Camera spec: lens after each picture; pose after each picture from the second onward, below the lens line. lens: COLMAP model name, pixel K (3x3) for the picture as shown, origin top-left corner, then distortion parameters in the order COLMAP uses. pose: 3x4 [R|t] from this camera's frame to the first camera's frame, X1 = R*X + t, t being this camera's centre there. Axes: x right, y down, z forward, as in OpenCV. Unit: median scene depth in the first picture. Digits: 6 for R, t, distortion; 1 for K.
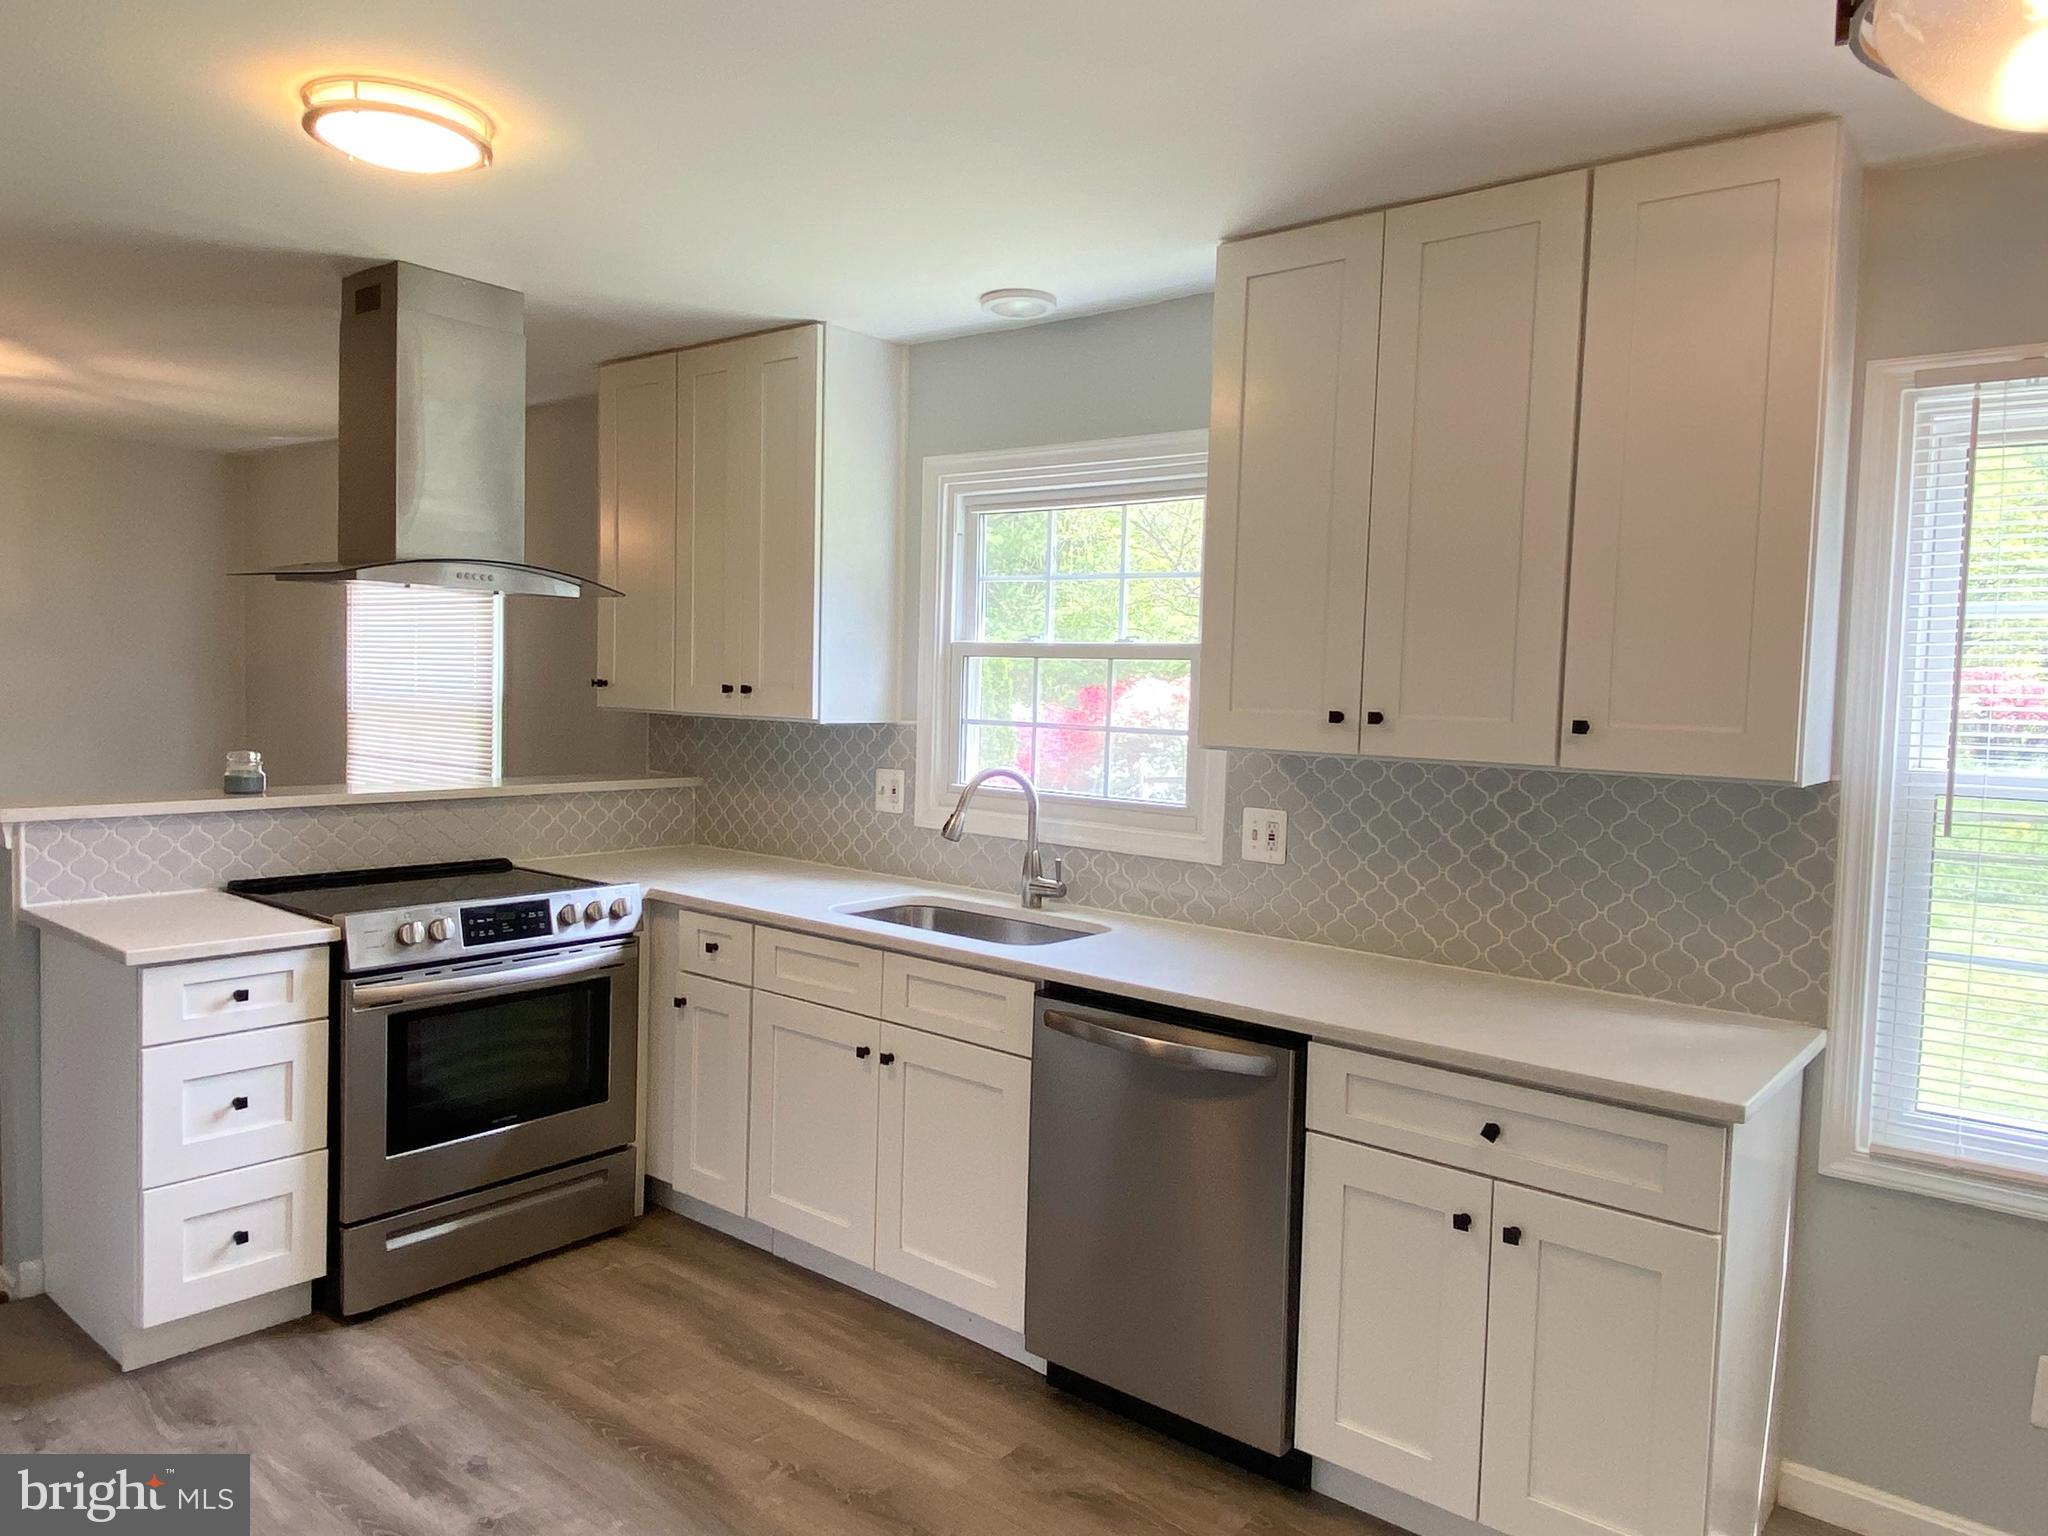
lens RADIAL K [[1379.7, 0, 1024.0], [0, 1379.7, 768.0], [0, 0, 1]] dist [0.055389, -0.062915]
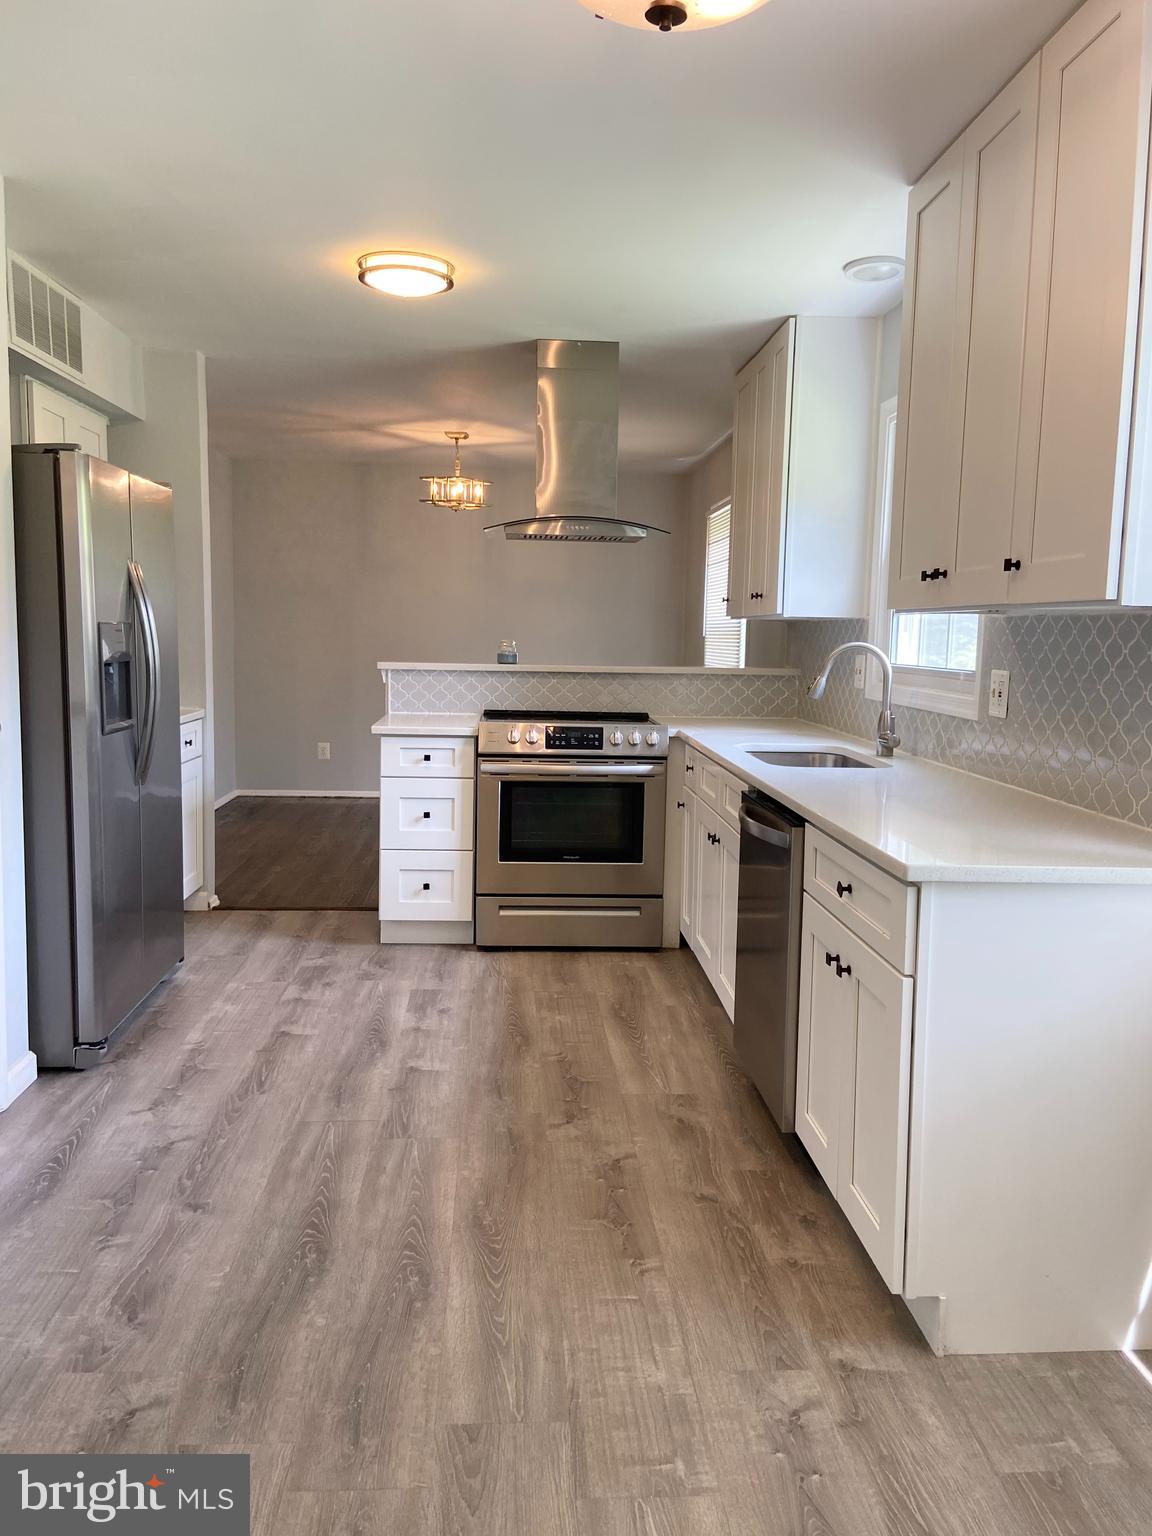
lens RADIAL K [[1121.5, 0, 576.0], [0, 1121.5, 768.0], [0, 0, 1]] dist [0.097027, 0.001603]
pose [[0.693392, 0.075904, -0.716551, 0.634230], [-0.047957, 0.997093, 0.059214, 0.073275], [0.718963, -0.006695, 0.695016, 0.084481]]
